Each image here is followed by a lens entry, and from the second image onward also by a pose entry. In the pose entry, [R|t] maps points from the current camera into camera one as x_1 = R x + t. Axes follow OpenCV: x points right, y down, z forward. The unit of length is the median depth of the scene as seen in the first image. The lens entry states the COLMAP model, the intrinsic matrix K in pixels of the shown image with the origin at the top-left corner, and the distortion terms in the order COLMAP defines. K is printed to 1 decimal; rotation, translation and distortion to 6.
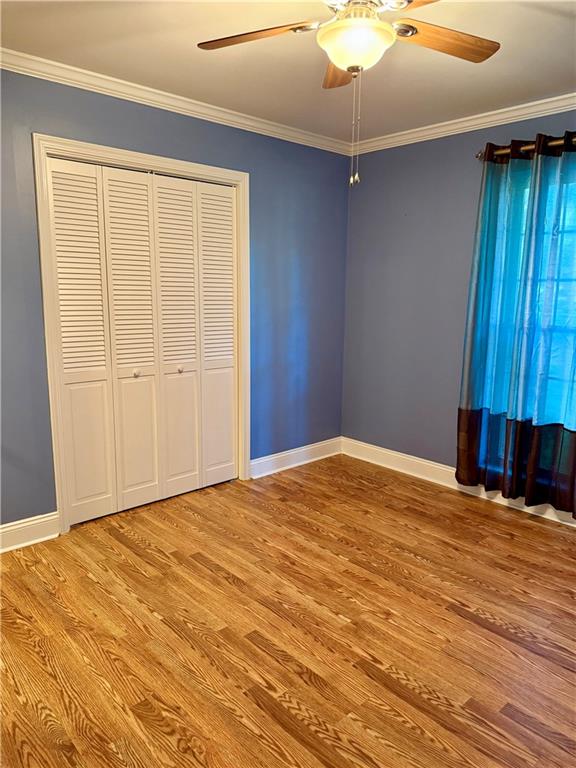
lens RADIAL K [[543.0, 0, 284.8], [0, 543.0, 377.2], [0, 0, 1]] dist [0.004504, -0.009076]
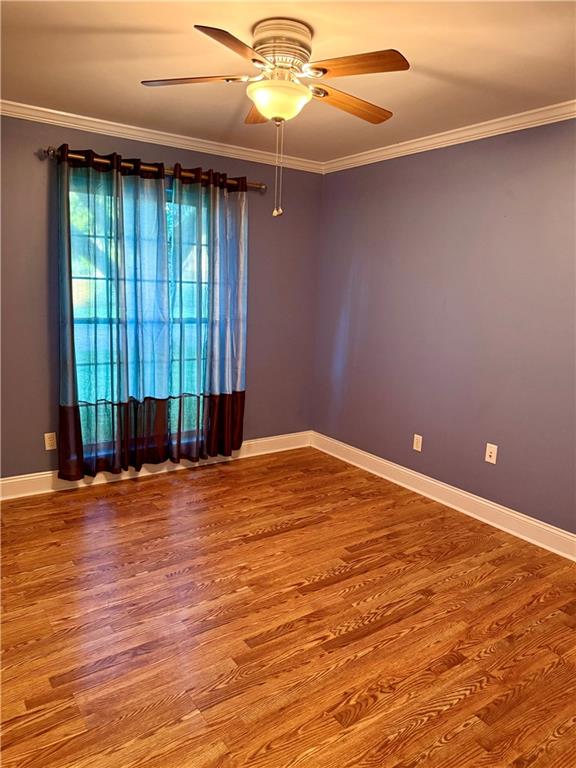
lens RADIAL K [[543.0, 0, 284.8], [0, 543.0, 377.2], [0, 0, 1]] dist [0.004504, -0.009076]
pose [[0.160456, -0.190637, 0.968458, -0.877507], [0.145704, 0.974997, 0.167783, -0.164401], [-0.976230, 0.114186, 0.184221, 0.640249]]
